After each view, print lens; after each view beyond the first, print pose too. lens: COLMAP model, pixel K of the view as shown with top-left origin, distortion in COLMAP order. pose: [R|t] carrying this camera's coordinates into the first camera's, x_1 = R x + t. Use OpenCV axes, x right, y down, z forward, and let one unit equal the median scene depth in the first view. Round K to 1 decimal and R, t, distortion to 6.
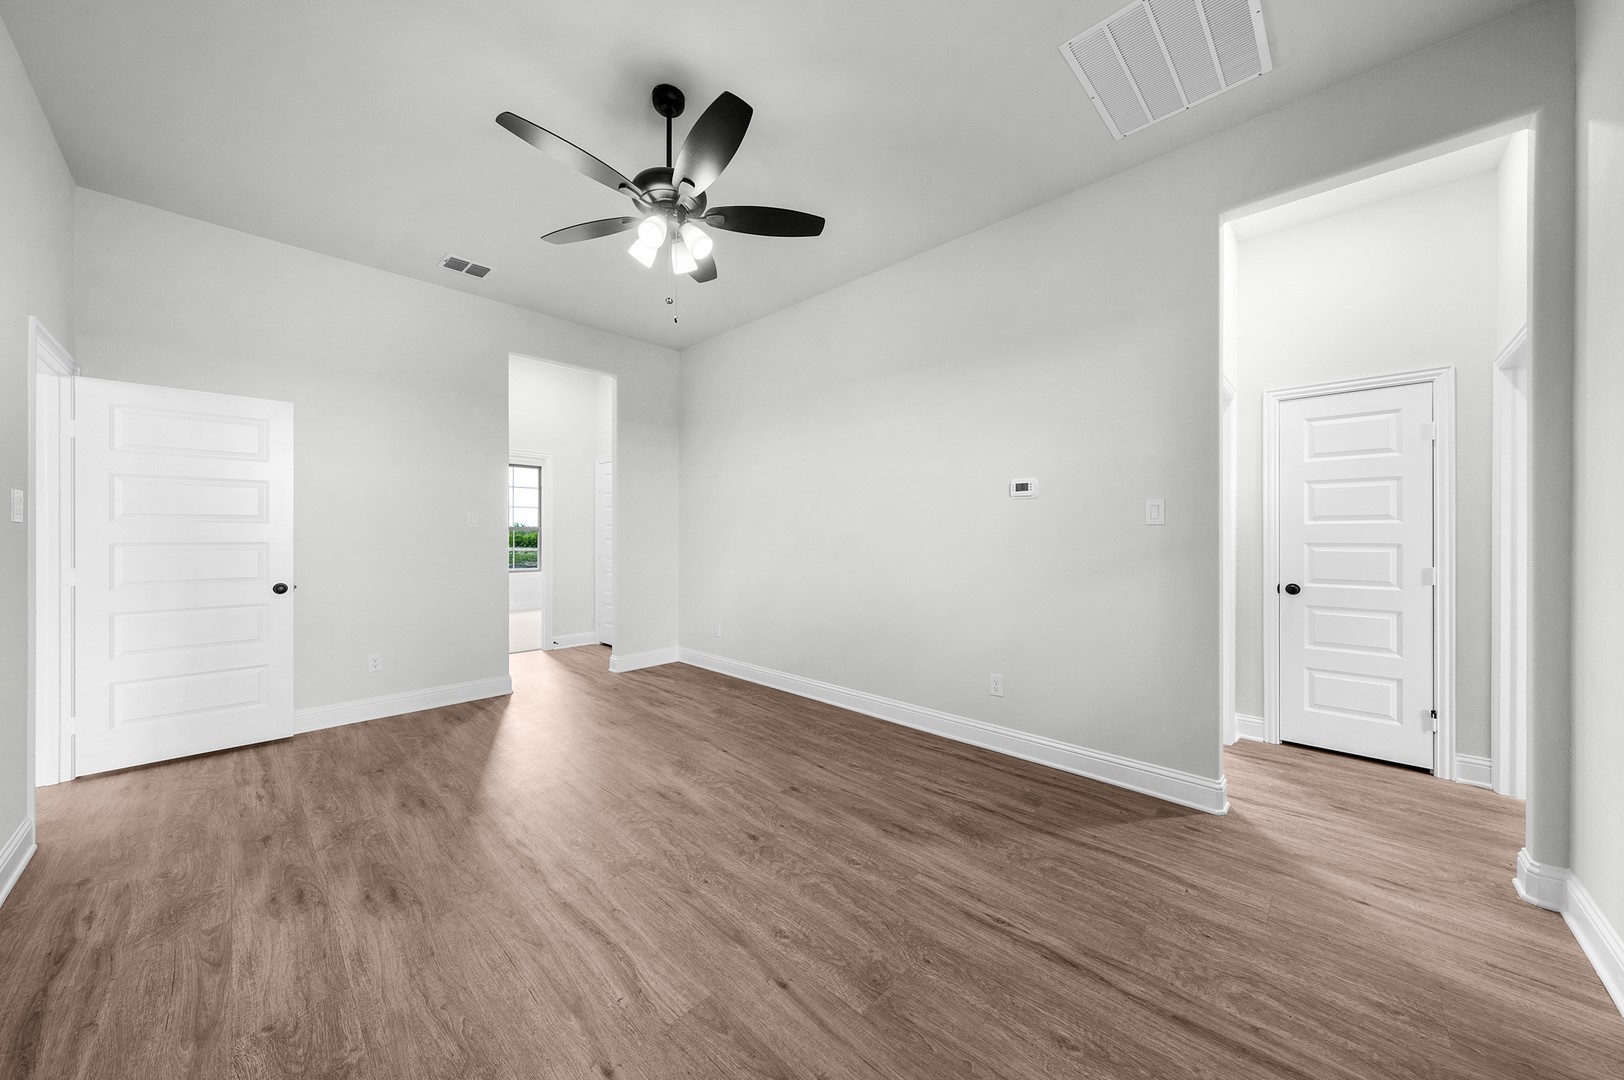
lens RADIAL K [[555.5, 0, 823.6], [0, 555.5, 532.6], [0, 0, 1]] dist [-0.002576, 0.000377]
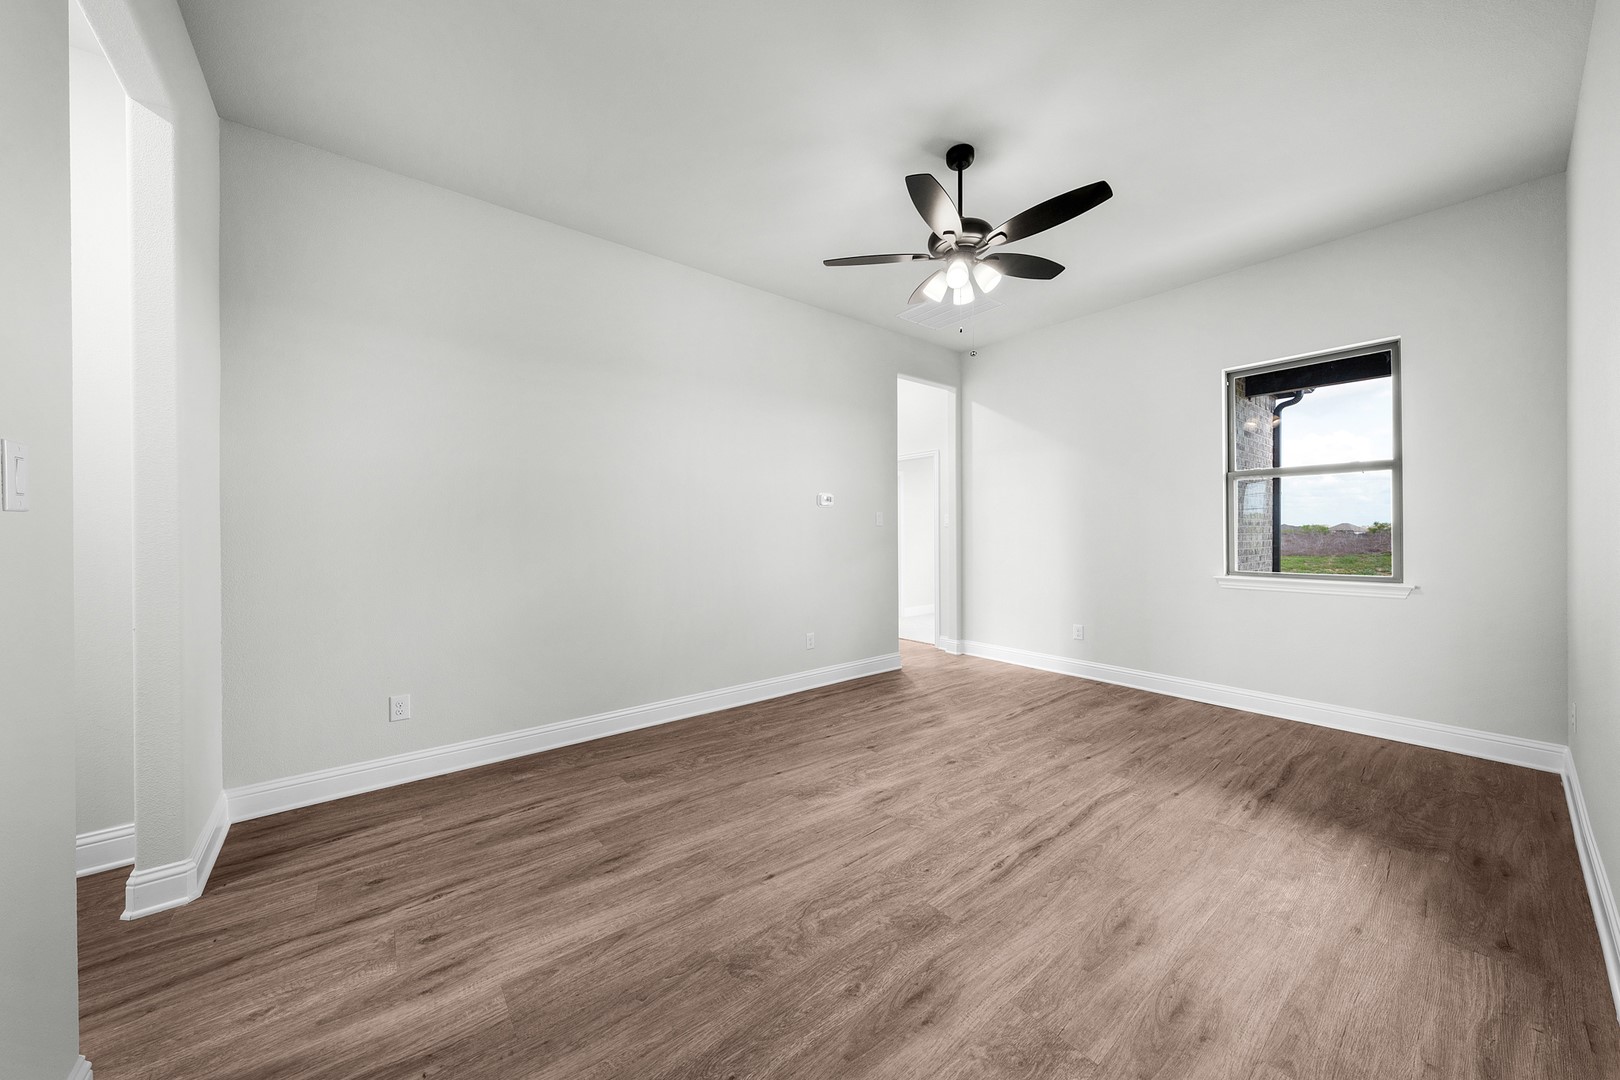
lens RADIAL K [[554.1, 0, 804.1], [0, 554.1, 531.8], [0, 0, 1]] dist [-0.002576, 0.000377]
pose [[0.150371, -0.003350, 0.988624, -1.173617], [0.004708, 0.999985, 0.002673, 0.006798], [-0.988618, 0.004252, 0.150385, 0.926707]]
